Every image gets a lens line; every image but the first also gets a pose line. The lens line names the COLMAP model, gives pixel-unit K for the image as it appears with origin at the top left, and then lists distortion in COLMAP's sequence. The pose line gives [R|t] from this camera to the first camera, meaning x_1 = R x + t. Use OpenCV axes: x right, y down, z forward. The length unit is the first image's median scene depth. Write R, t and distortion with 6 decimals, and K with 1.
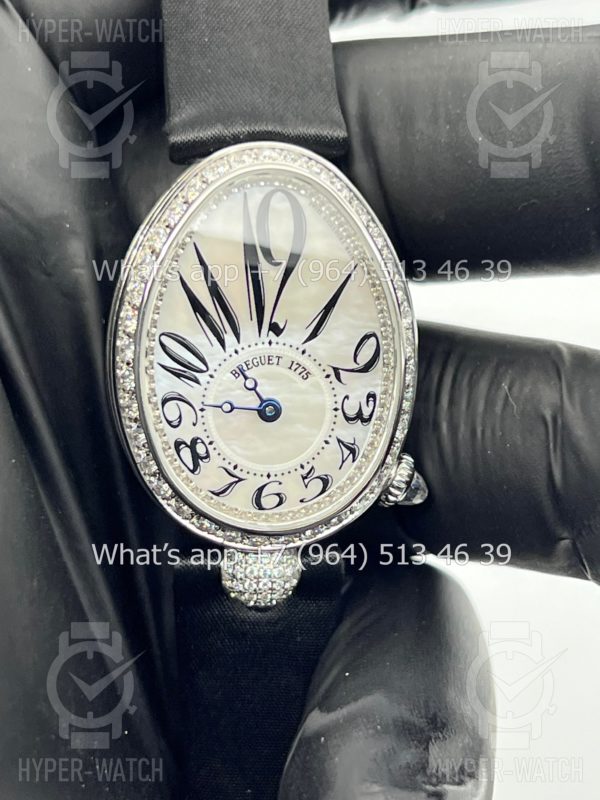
lens RADIAL K [[1859.0, 0, 300.0], [0, 1859.0, 400.0], [0, 0, 1]] dist [0.296314, 0.058561]
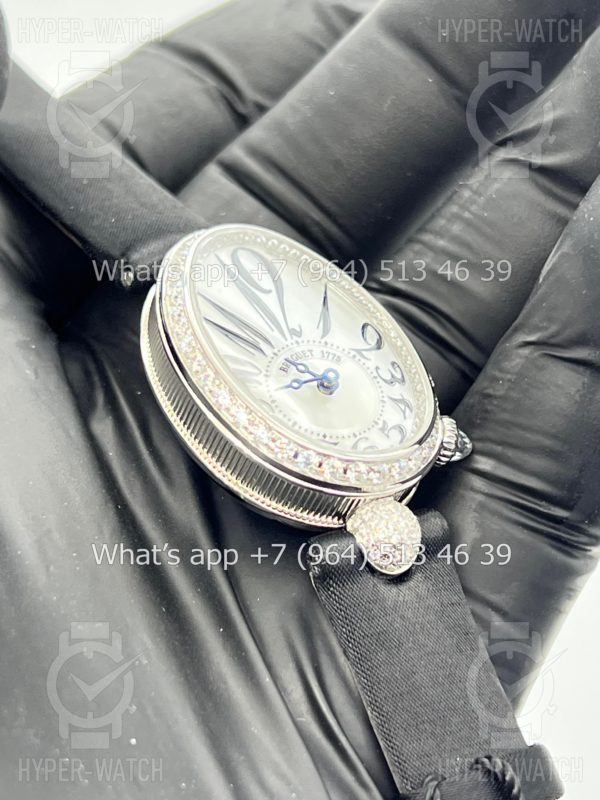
lens RADIAL K [[1859.0, 0, 300.0], [0, 1859.0, 400.0], [0, 0, 1]] dist [0.296314, 0.058561]
pose [[0.856986, -0.283457, 0.430381, -0.501171], [0.489276, 0.709768, -0.506792, 0.556057], [-0.161817, 0.644888, 0.746950, 0.191959]]
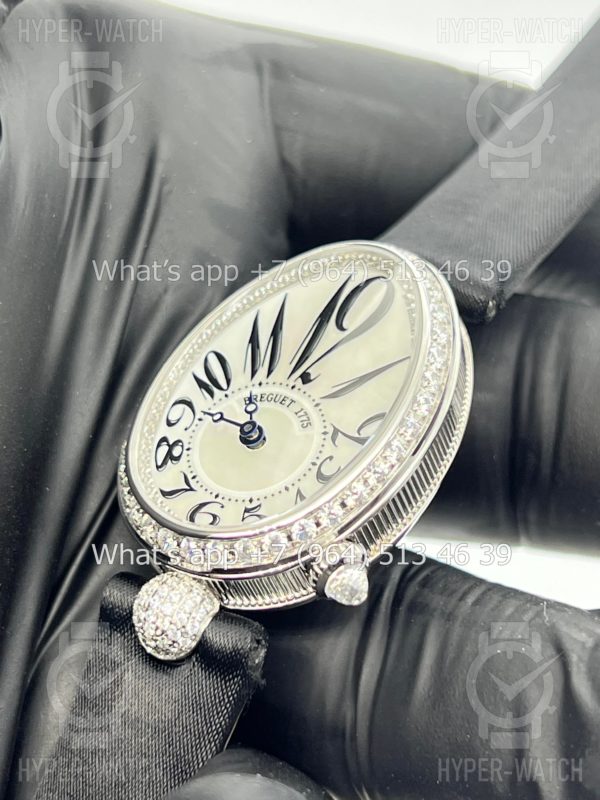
lens RADIAL K [[1859.0, 0, 300.0], [0, 1859.0, 400.0], [0, 0, 1]] dist [0.296314, 0.058561]
pose [[0.756160, 0.200049, -0.623059, 0.582730], [-0.548888, 0.712295, -0.437445, 0.389844], [0.356292, 0.672768, 0.648413, 0.384597]]
